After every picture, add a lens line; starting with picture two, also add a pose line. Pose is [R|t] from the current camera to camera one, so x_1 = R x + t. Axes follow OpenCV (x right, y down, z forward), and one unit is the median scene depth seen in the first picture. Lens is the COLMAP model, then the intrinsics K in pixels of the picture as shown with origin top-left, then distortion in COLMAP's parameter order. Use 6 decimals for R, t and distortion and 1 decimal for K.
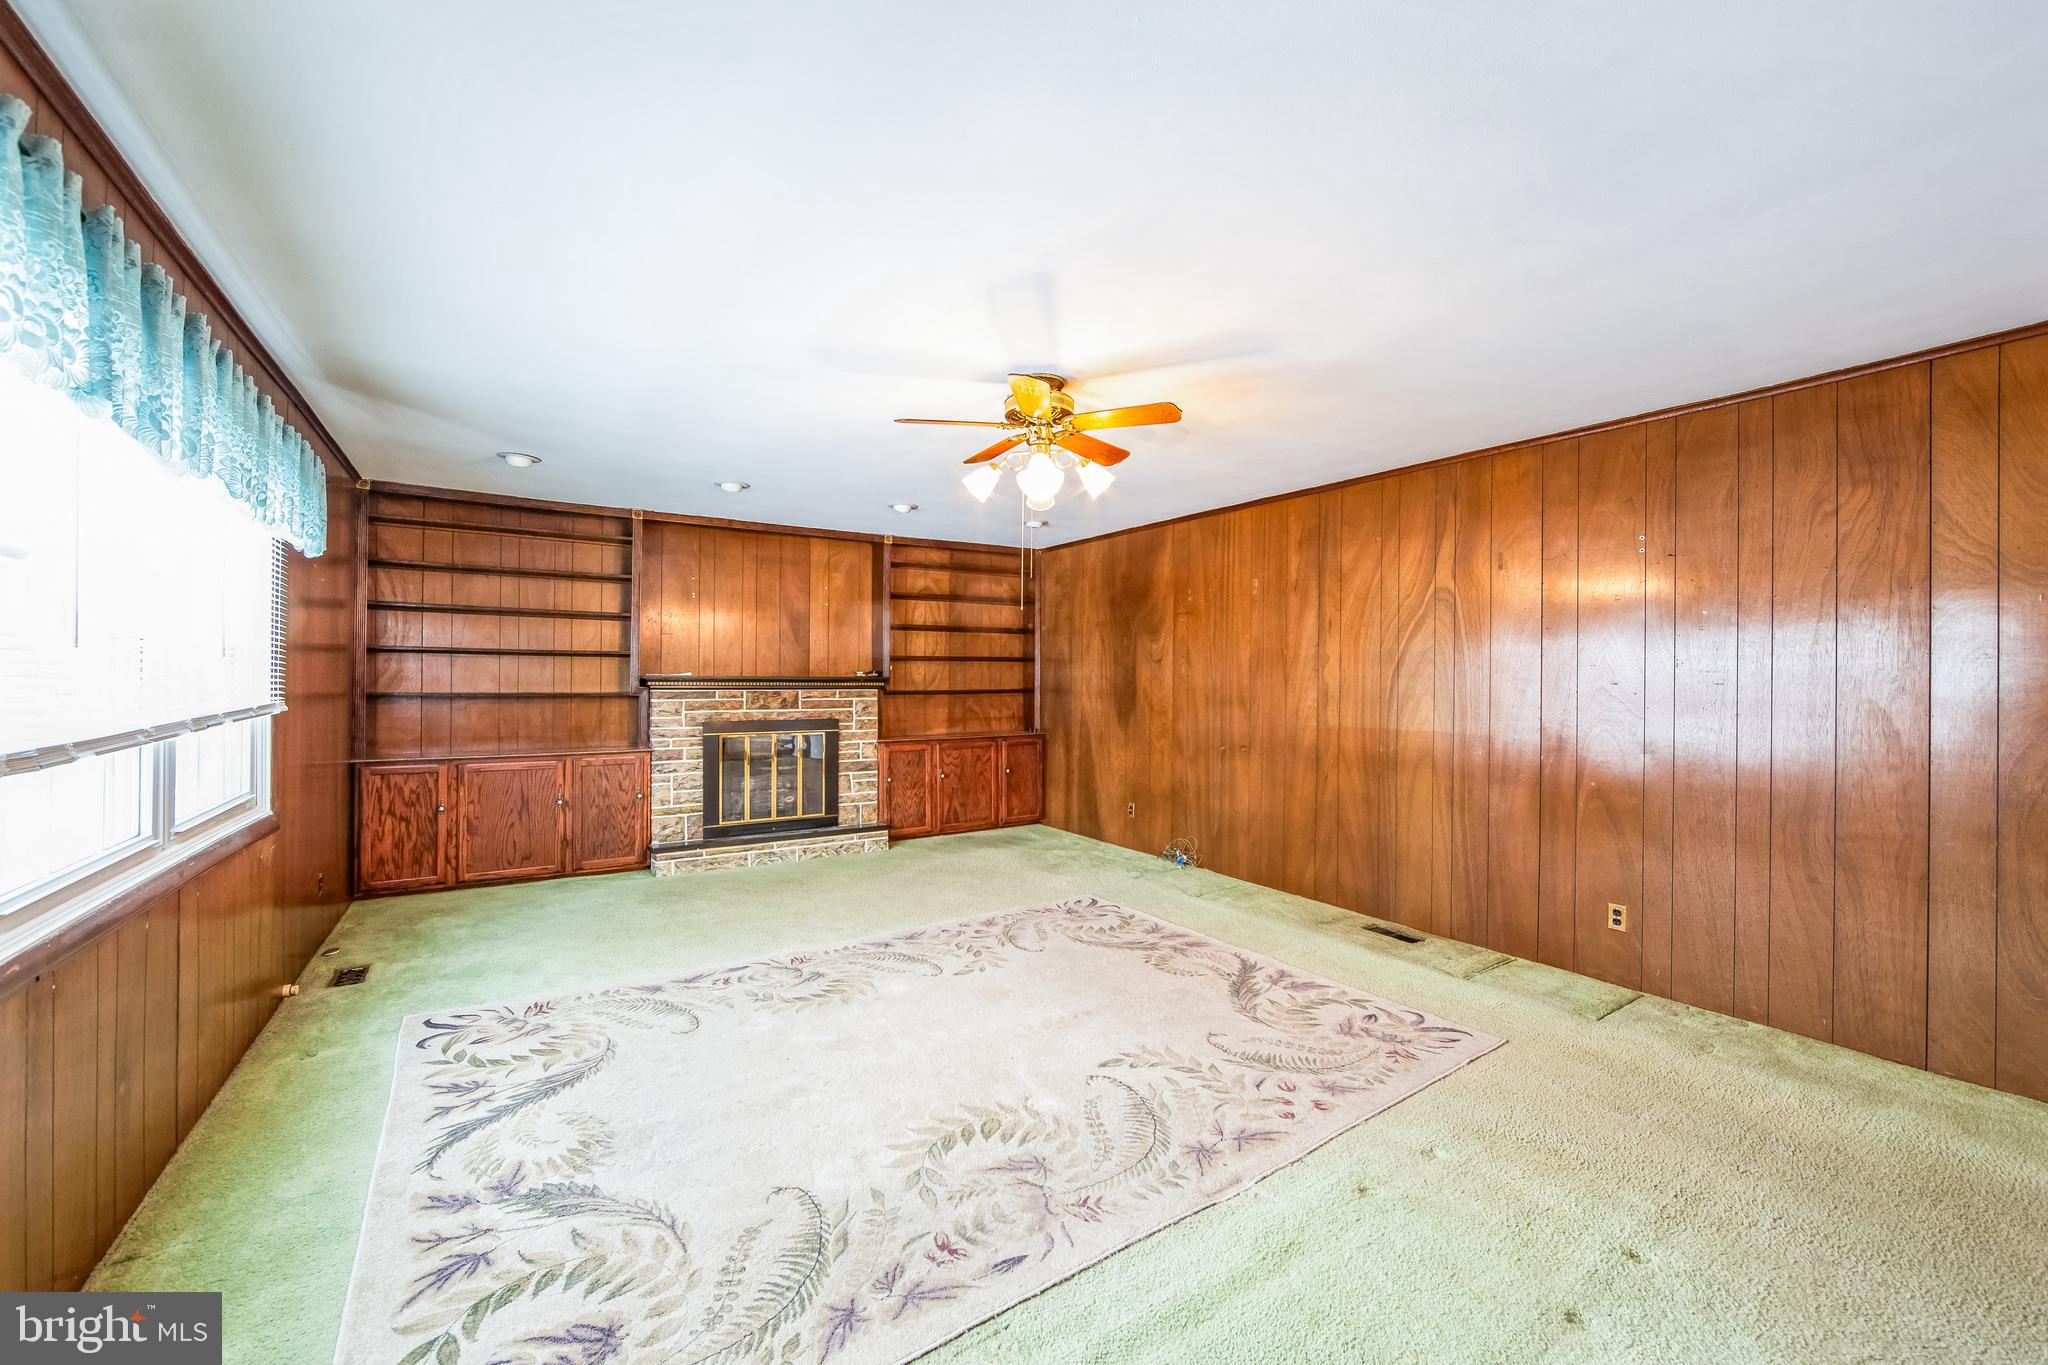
lens RADIAL K [[808.4, 0, 1021.8], [0, 808.4, 680.8], [0, 0, 1]] dist [-0.011063, 0.000870]
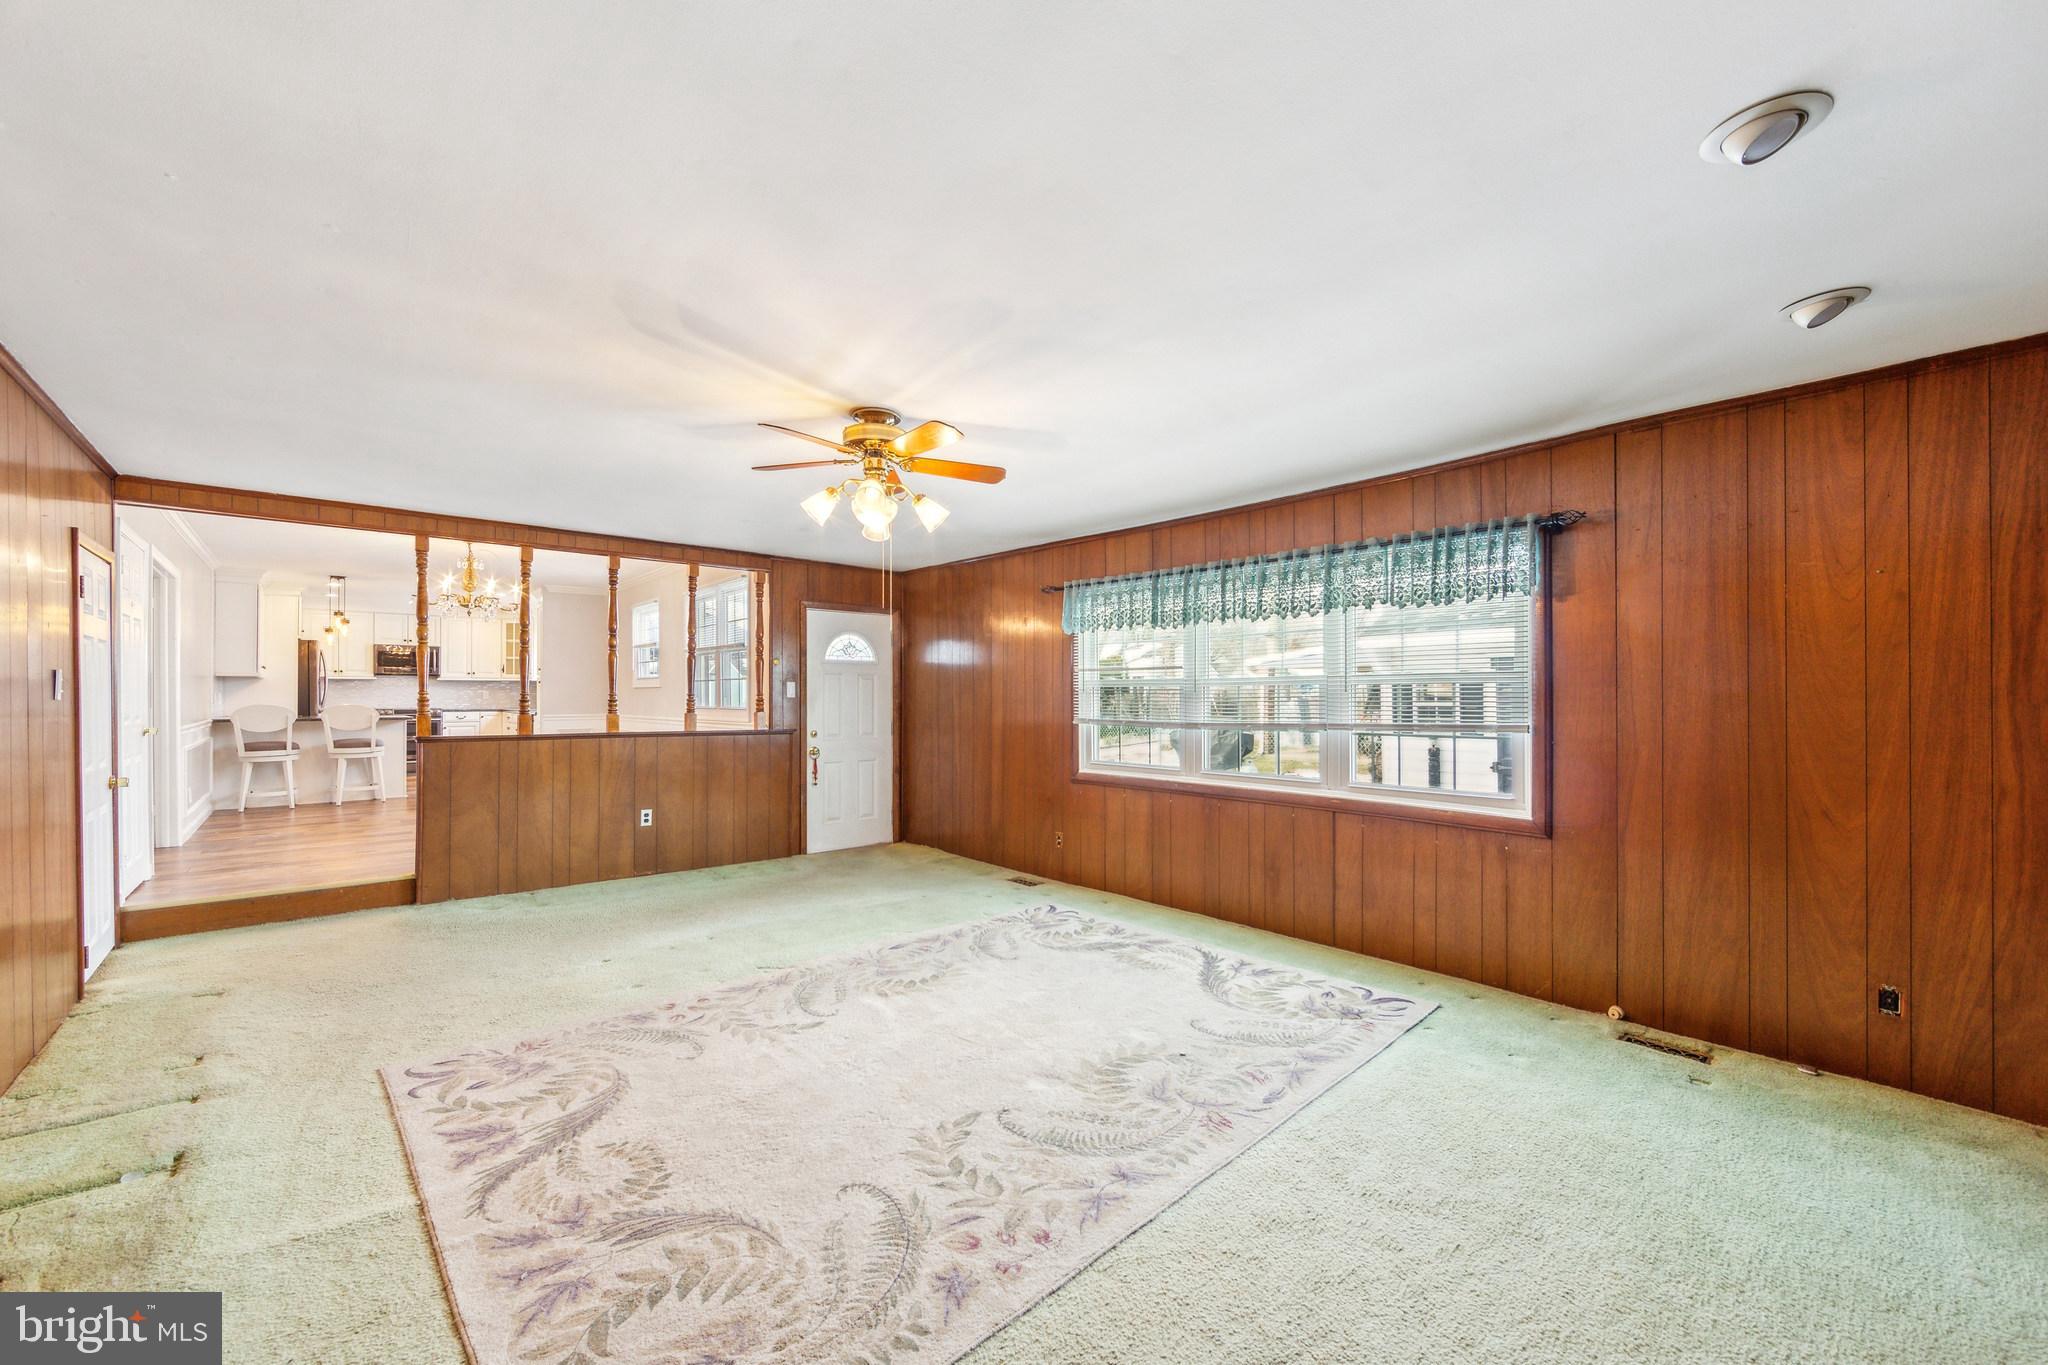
lens RADIAL K [[808.4, 0, 1030.7], [0, 808.4, 689.4], [0, 0, 1]] dist [-0.011063, 0.000870]
pose [[-0.987932, -0.012619, -0.154370, -0.010026], [-0.011207, 0.999887, -0.010013, -0.004519], [0.154479, -0.008162, -0.987962, 1.250593]]
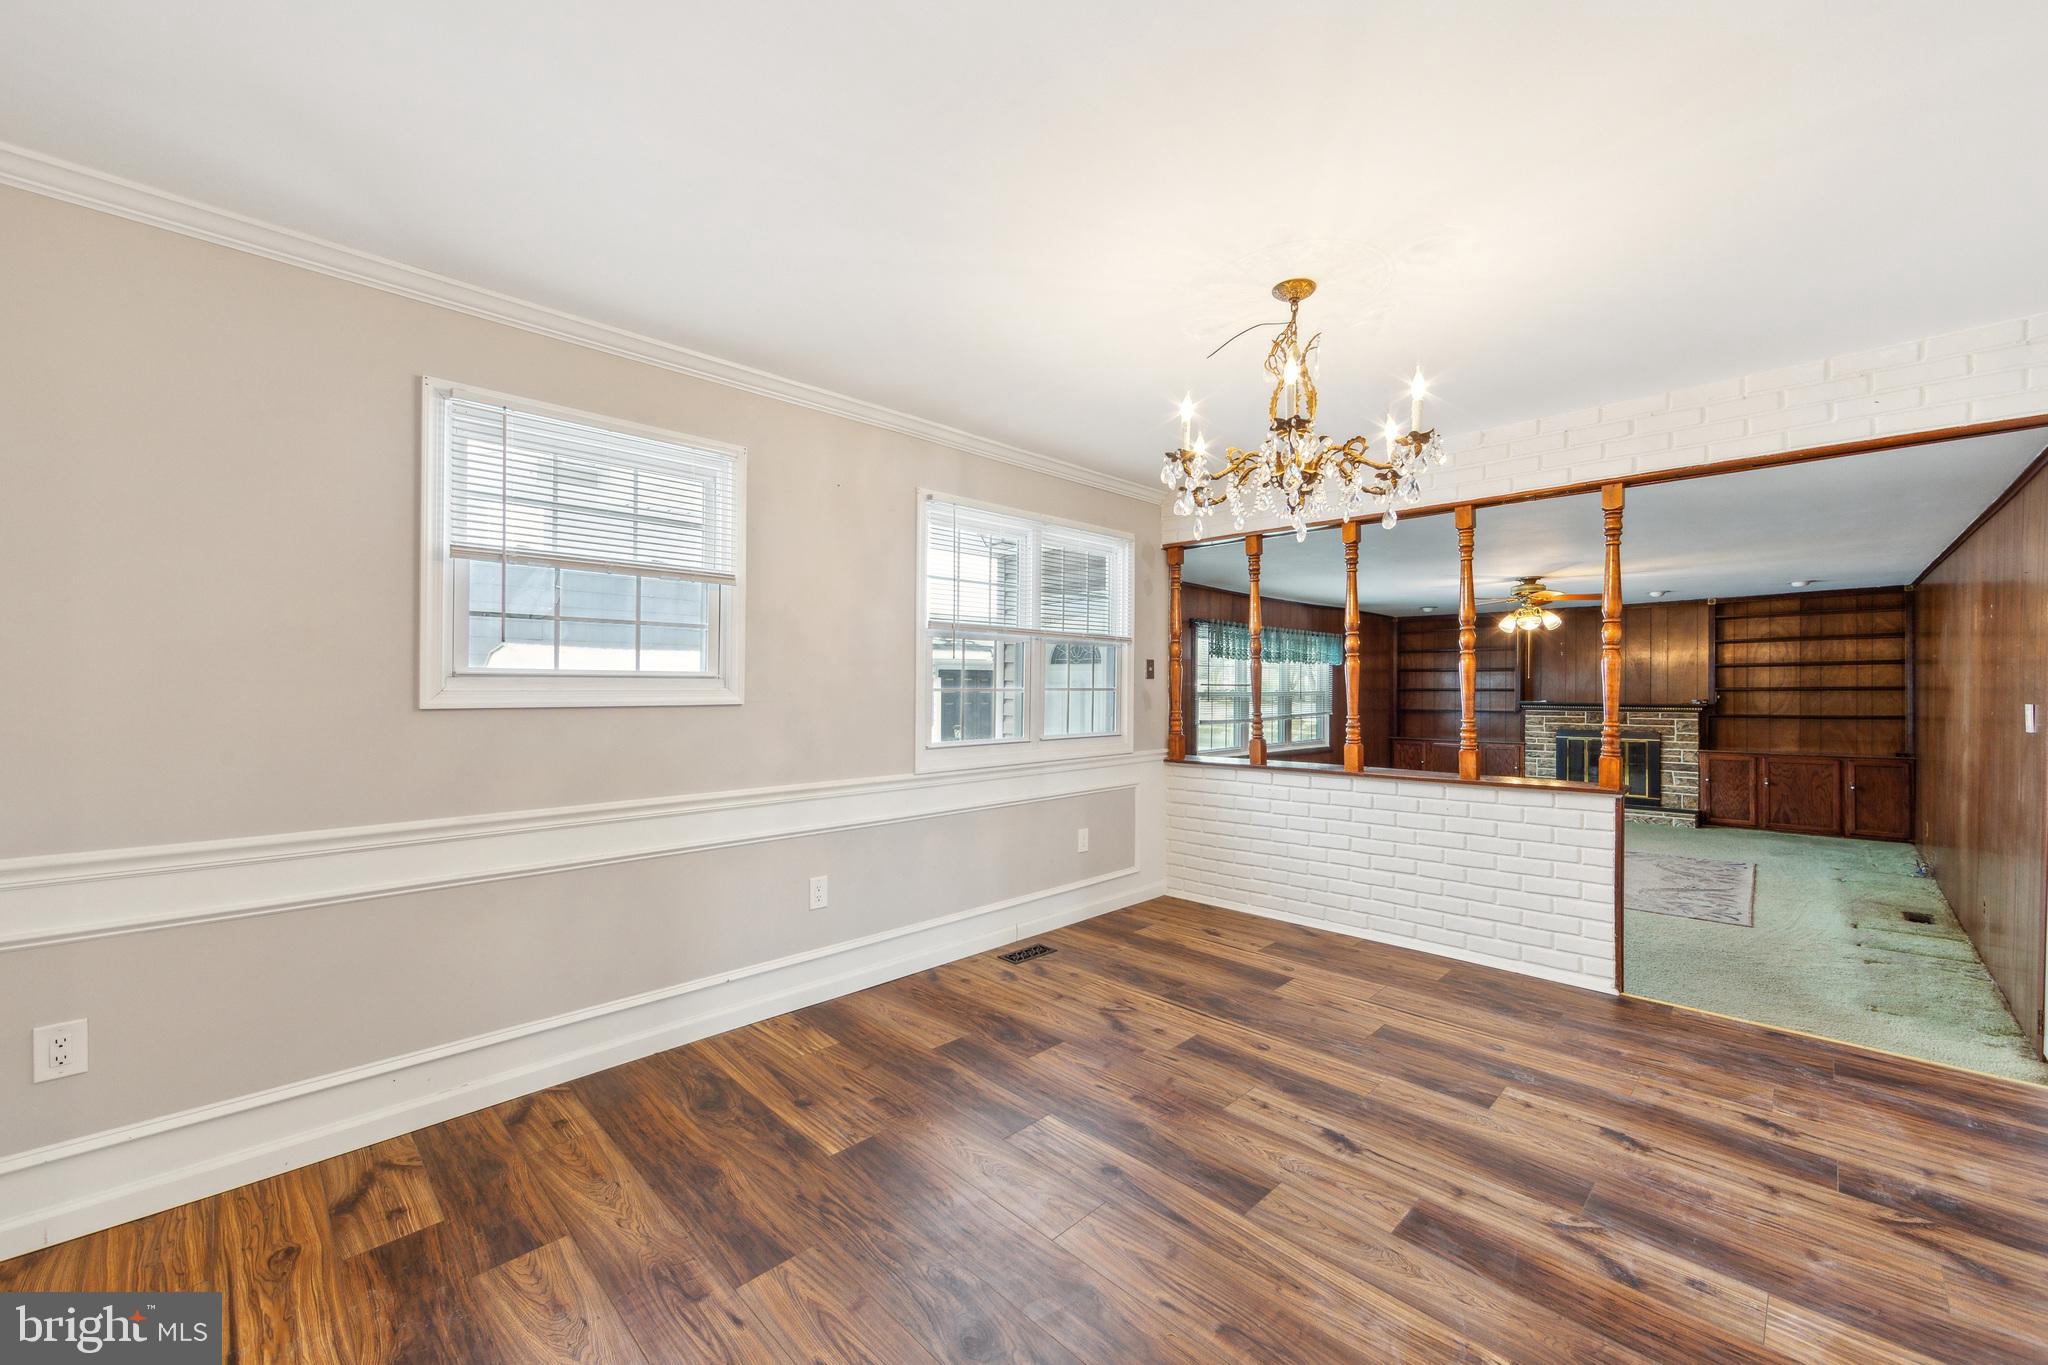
lens RADIAL K [[808.4, 0, 1012.5], [0, 808.4, 689.5], [0, 0, 1]] dist [-0.011063, 0.000870]
pose [[0.213467, -0.001392, -0.976949, 1.169276], [-0.001722, 0.999997, -0.001802, -0.032284], [0.976949, 0.002067, 0.213464, -0.555202]]
